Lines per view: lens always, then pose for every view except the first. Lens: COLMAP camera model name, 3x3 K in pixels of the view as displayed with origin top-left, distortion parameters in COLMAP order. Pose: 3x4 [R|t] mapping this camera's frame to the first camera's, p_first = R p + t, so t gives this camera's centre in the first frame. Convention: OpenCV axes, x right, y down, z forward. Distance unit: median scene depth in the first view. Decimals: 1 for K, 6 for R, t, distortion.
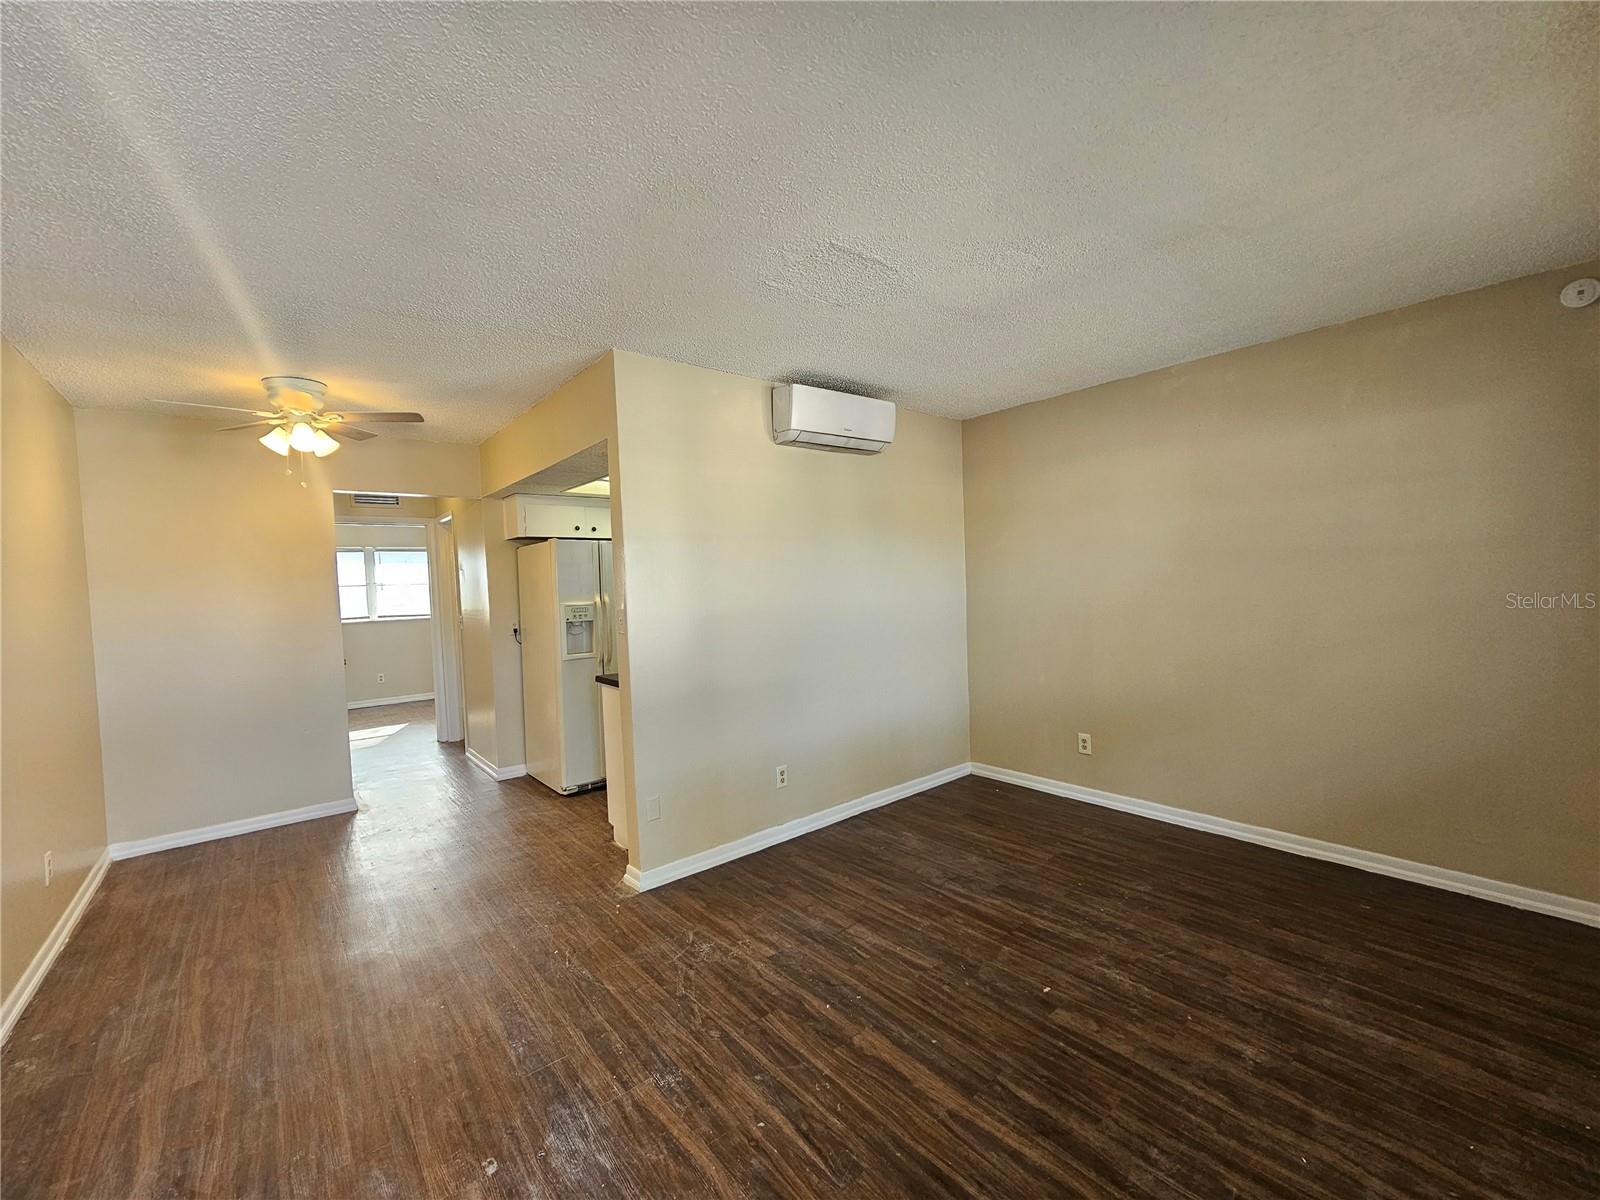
lens RADIAL K [[654.4, 0, 787.0], [0, 654.4, 612.3], [0, 0, 1]] dist [-0.002625, 0.000460]
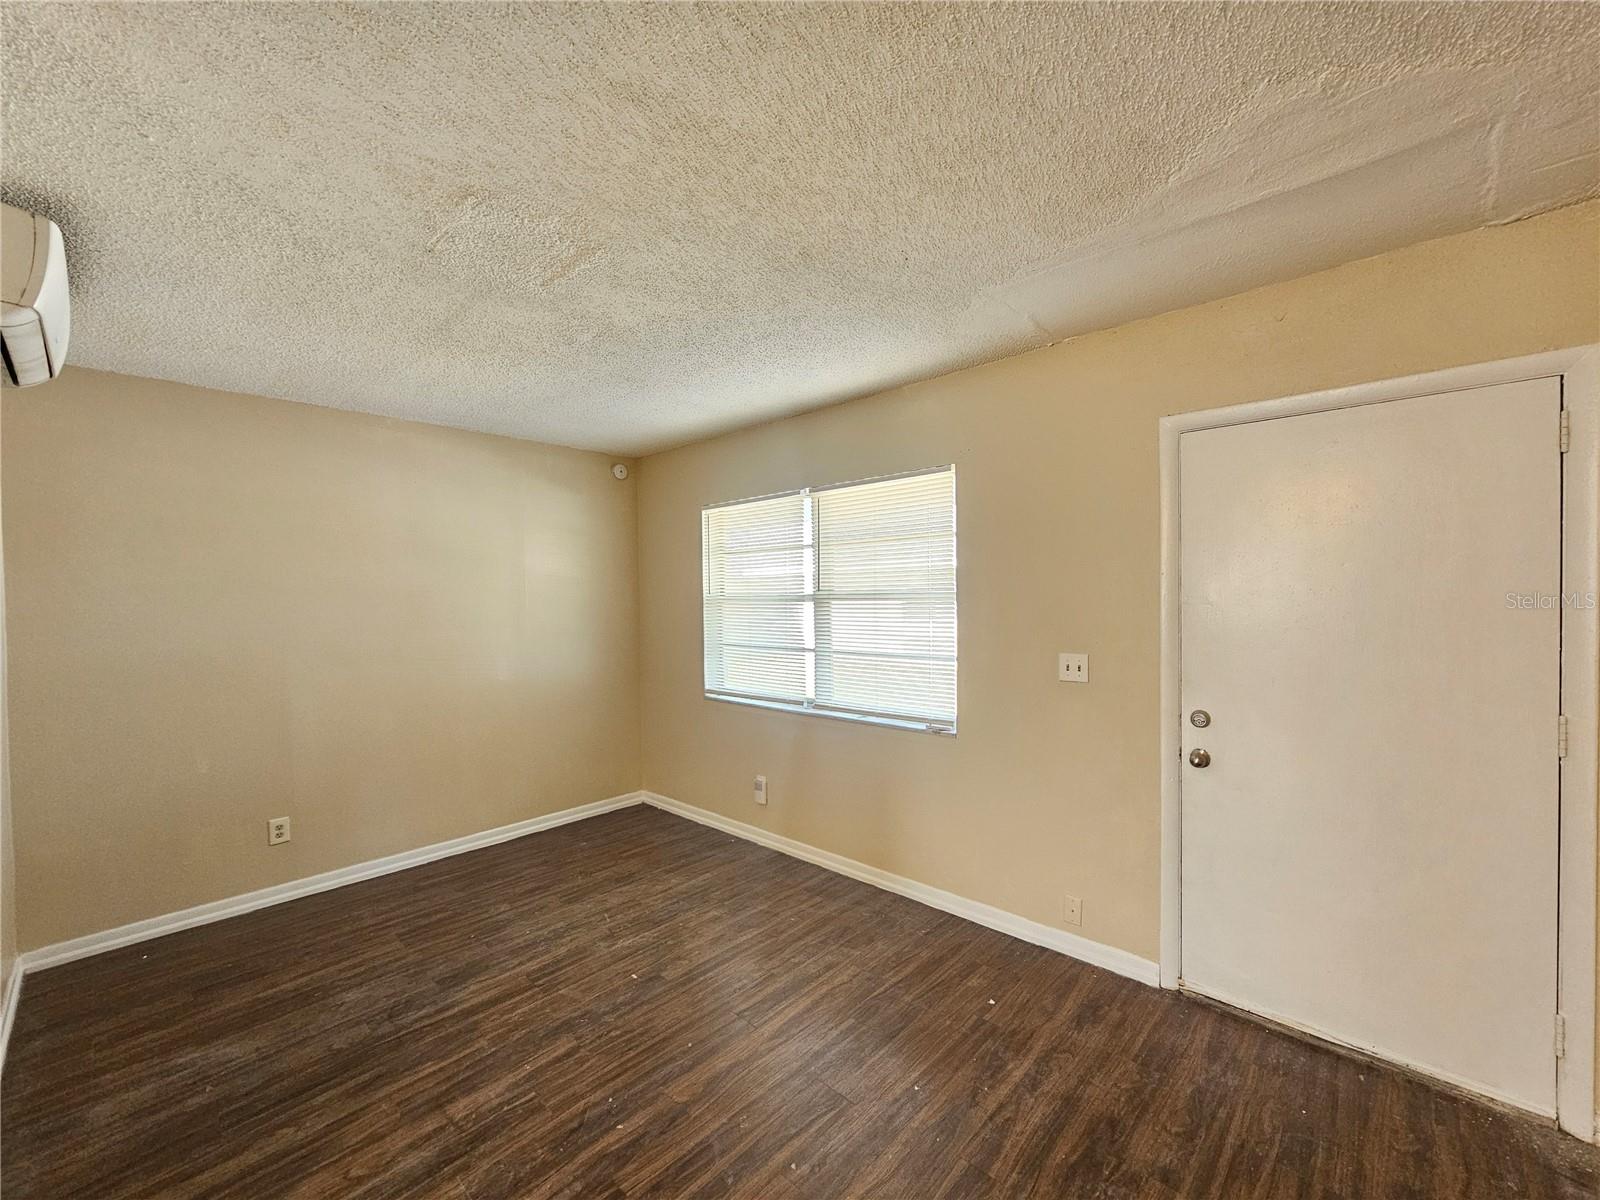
lens RADIAL K [[654.4, 0, 802.6], [0, 654.4, 606.2], [0, 0, 1]] dist [-0.002625, 0.000460]
pose [[-0.134673, 0.018373, 0.990720, -0.664976], [0.065937, 0.997778, -0.009540, -0.040765], [-0.988694, 0.064040, -0.135586, 0.674570]]
